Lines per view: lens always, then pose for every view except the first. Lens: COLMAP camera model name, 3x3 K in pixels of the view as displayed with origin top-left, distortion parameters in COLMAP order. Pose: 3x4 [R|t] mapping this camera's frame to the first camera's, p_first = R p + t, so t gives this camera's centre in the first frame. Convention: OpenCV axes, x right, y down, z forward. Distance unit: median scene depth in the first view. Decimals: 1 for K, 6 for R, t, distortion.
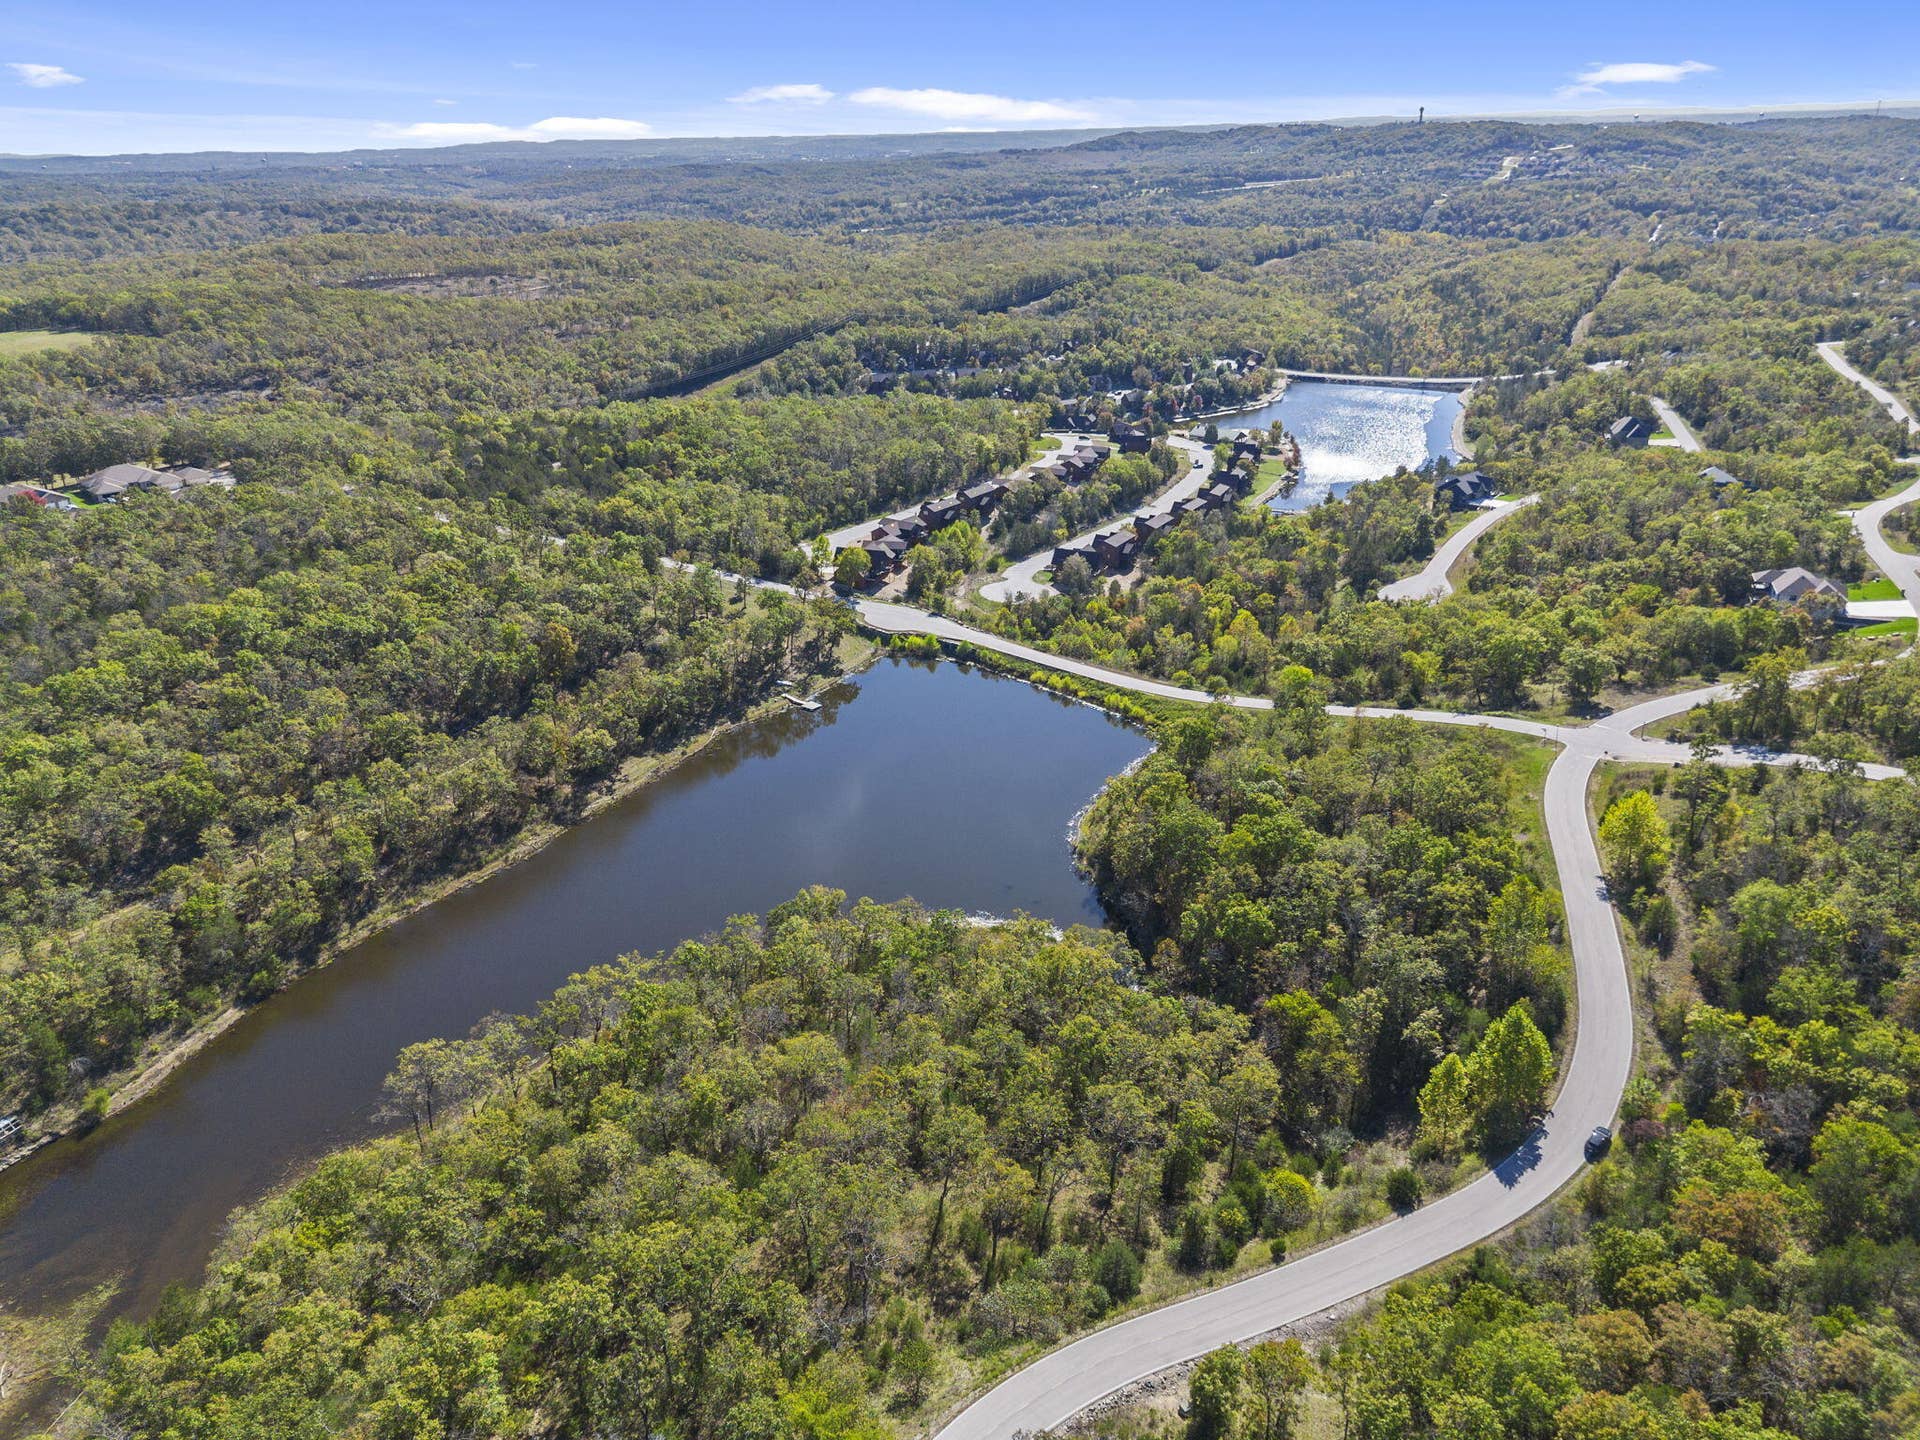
lens RADIAL K [[1351.3, 0, 954.6], [0, 1351.3, 721.2], [0, 0, 1]] dist [0.057560, -0.051898]
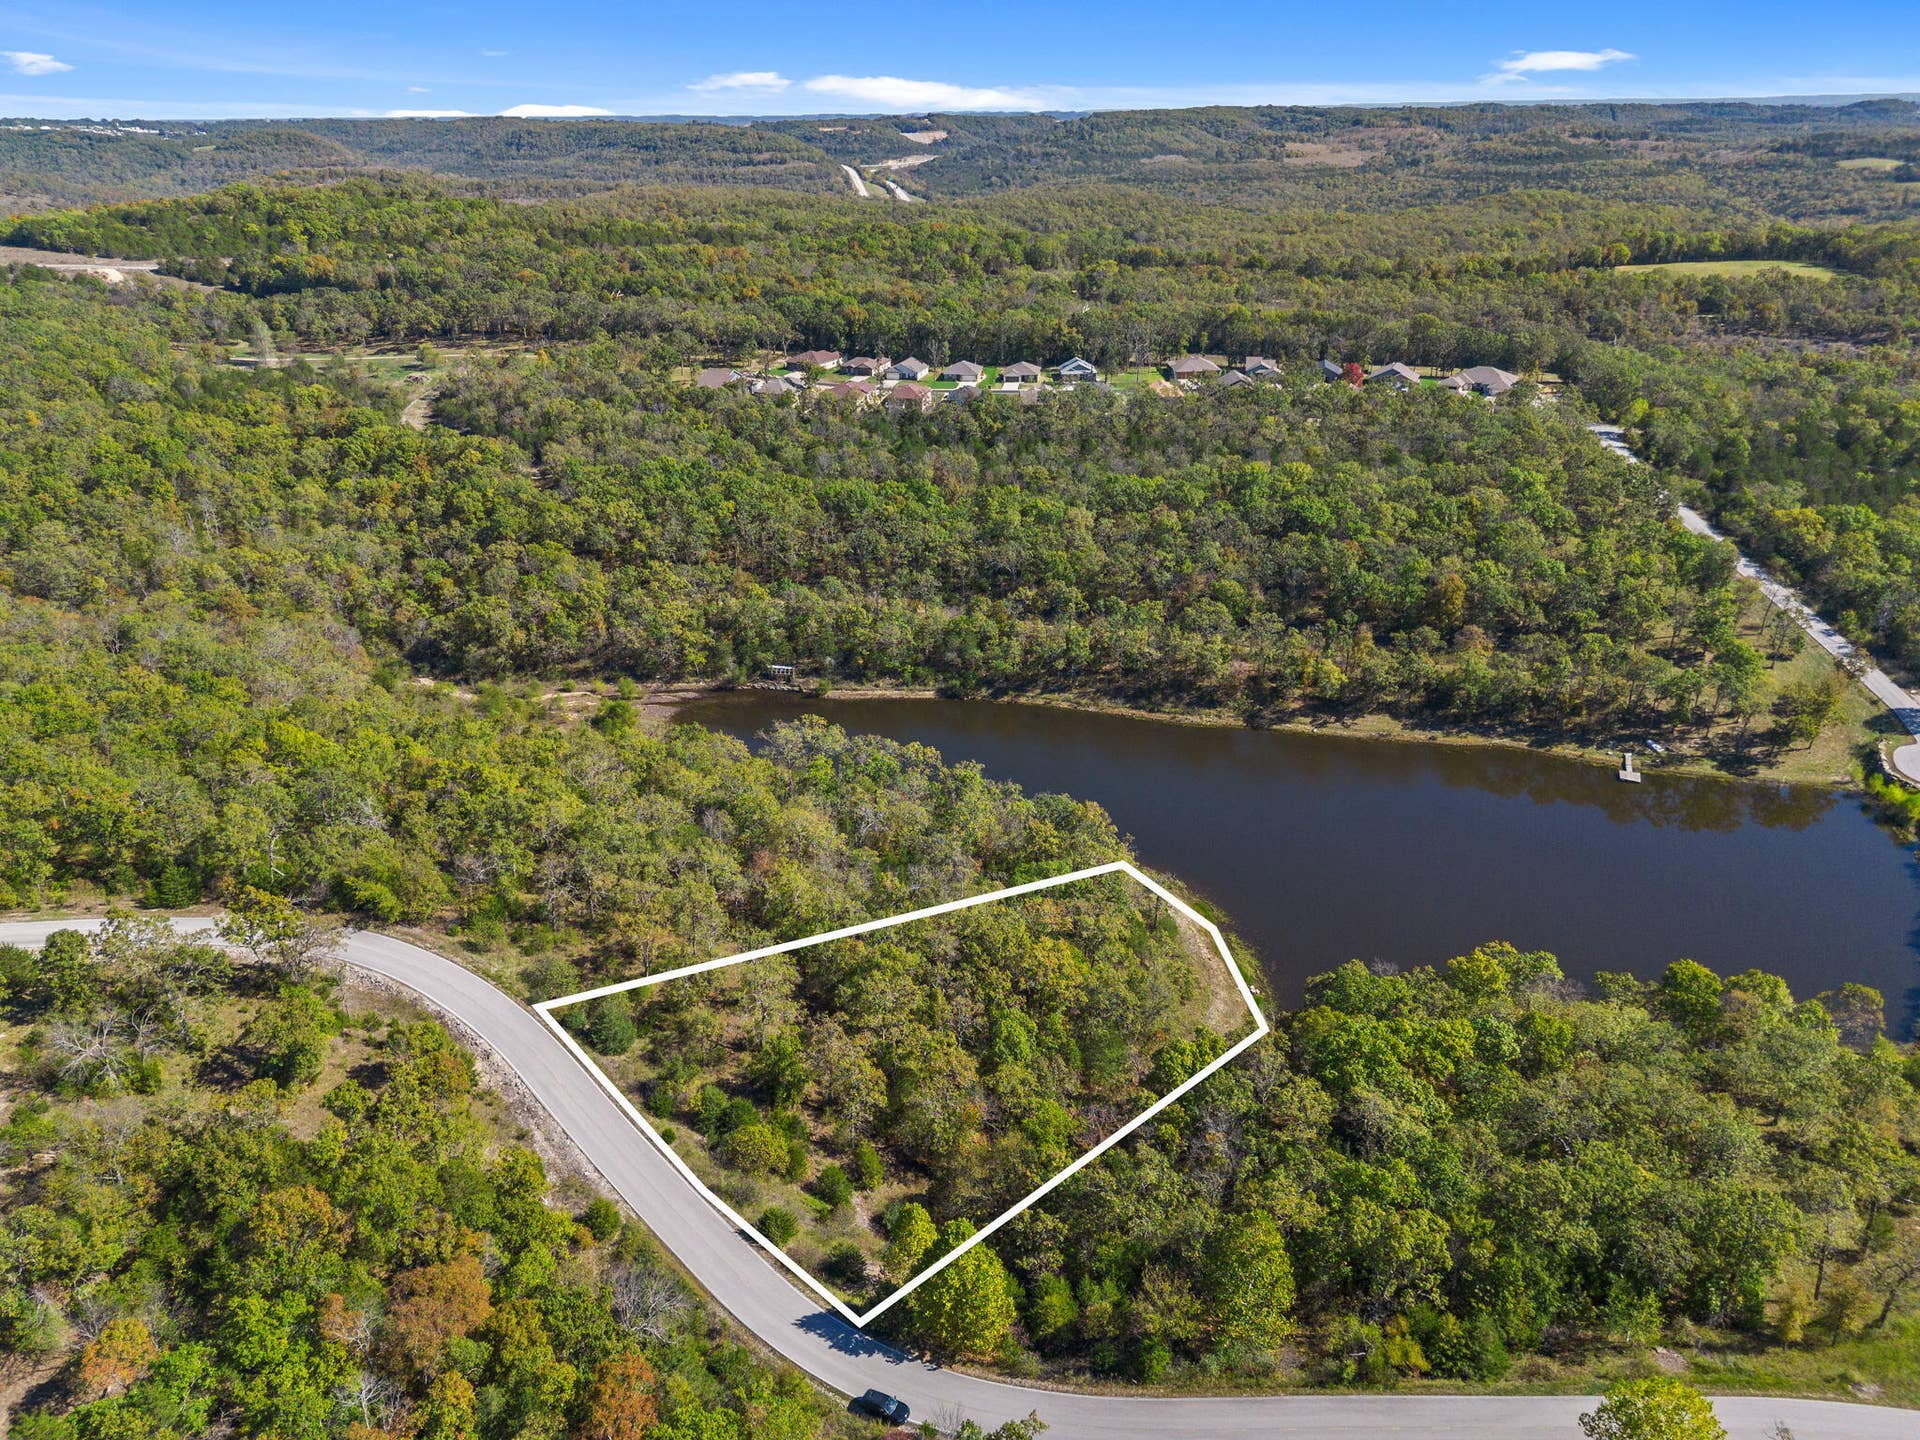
lens RADIAL K [[1351.3, 0, 957.8], [0, 1351.3, 709.5], [0, 0, 1]] dist [0.057560, -0.051898]
pose [[0.256164, 0.405858, -0.877302, 0.463452], [-0.376008, 0.877944, 0.296364, -0.129370], [0.890504, 0.253955, 0.377504, 0.303807]]
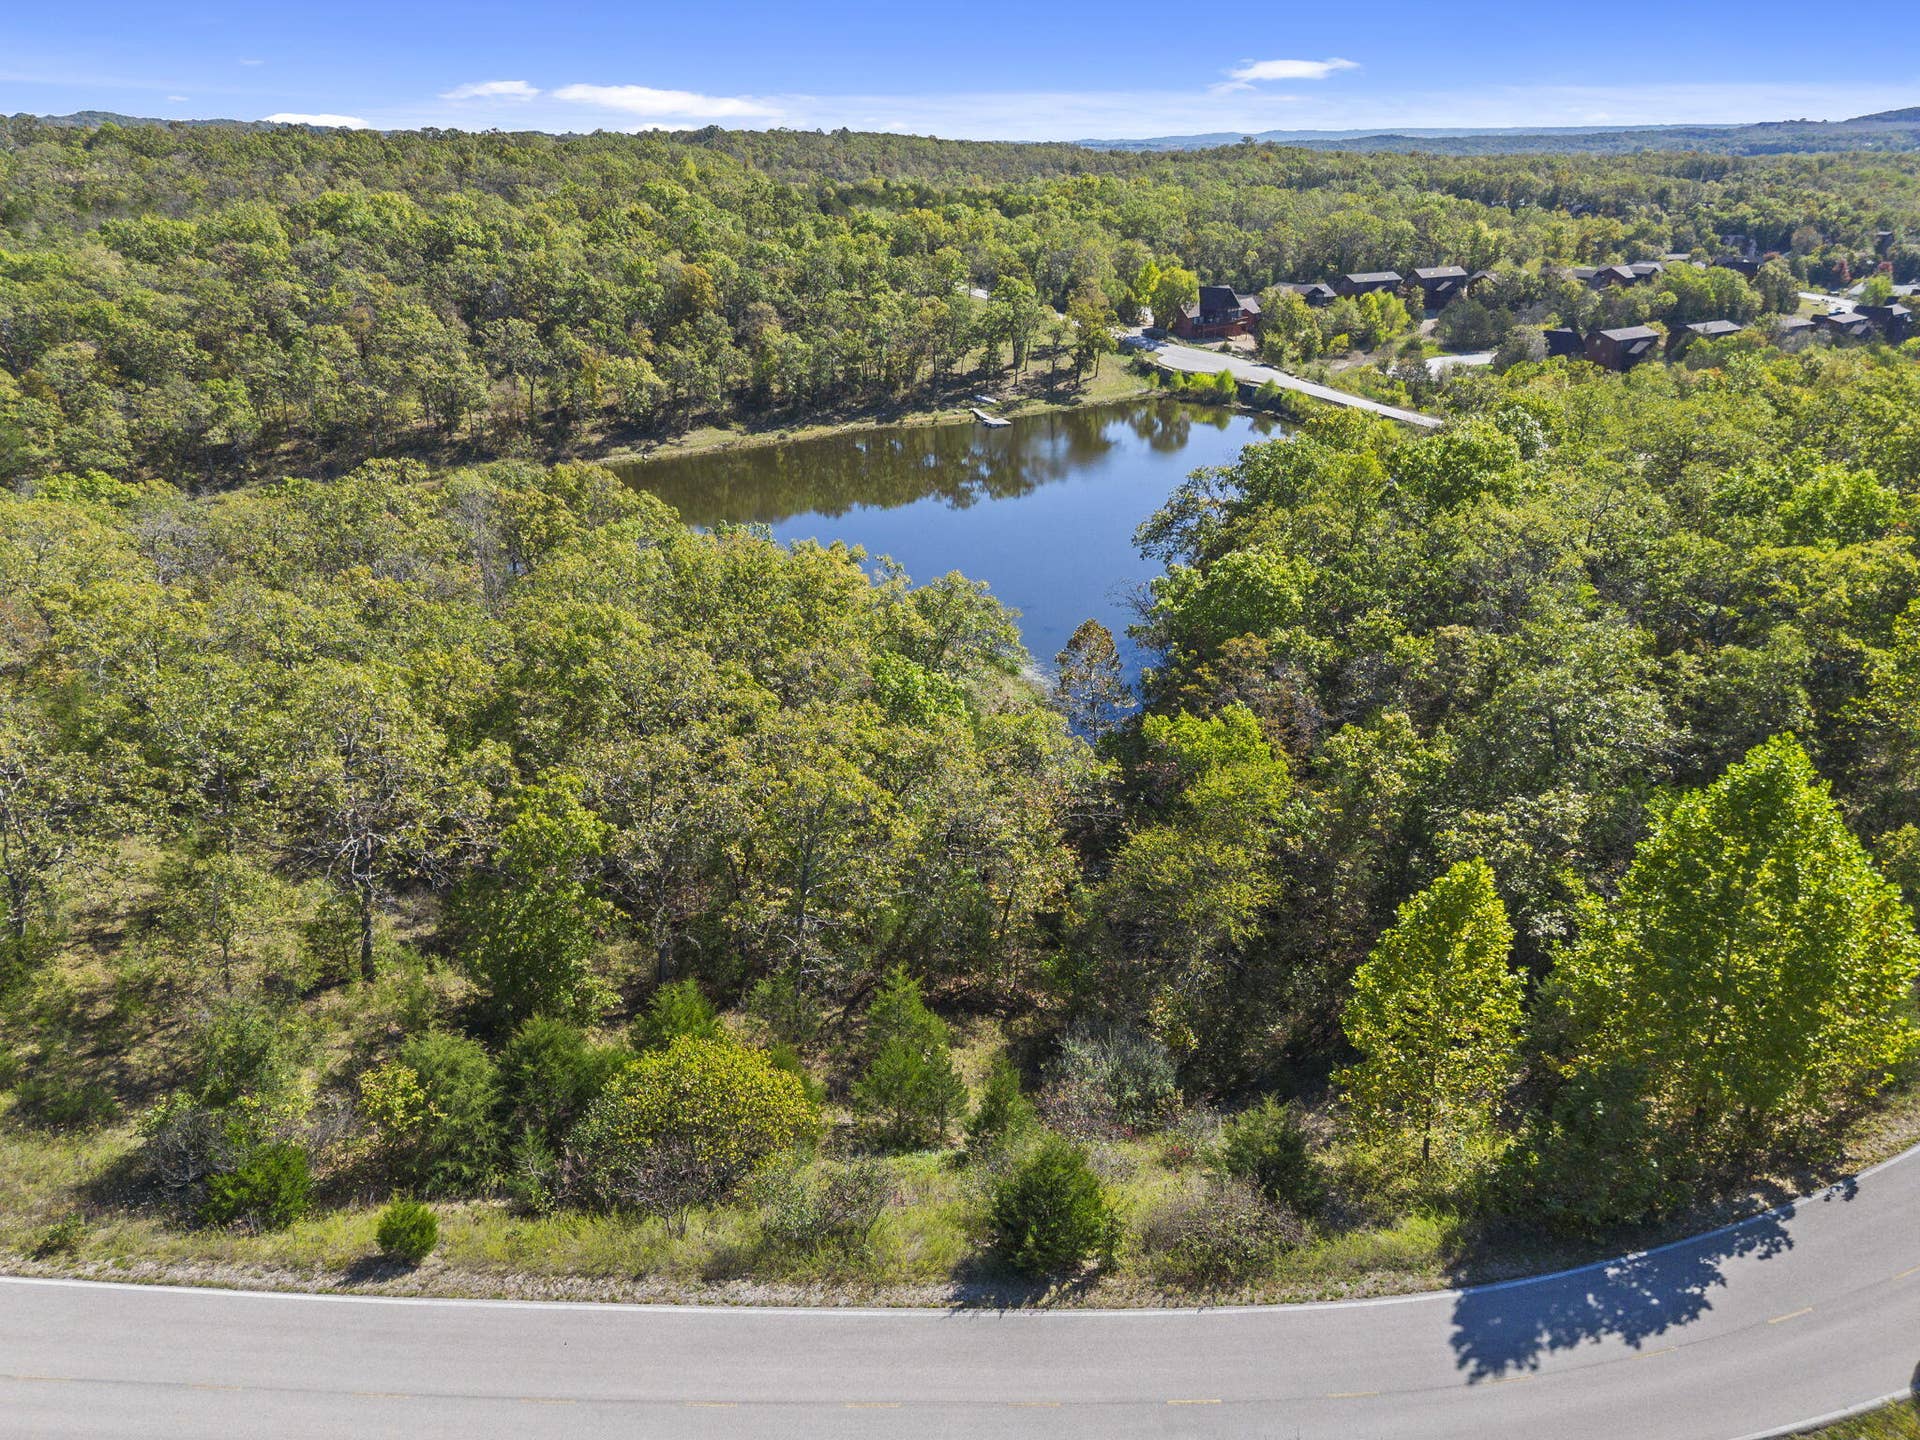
lens RADIAL K [[1351.3, 0, 949.7], [0, 1351.3, 723.6], [0, 0, 1]] dist [0.057560, -0.051898]
pose [[0.889857, 0.191405, -0.414148, 0.181956], [-0.188914, 0.980849, 0.047405, 0.107074], [0.415290, 0.036054, 0.908974, 0.335781]]
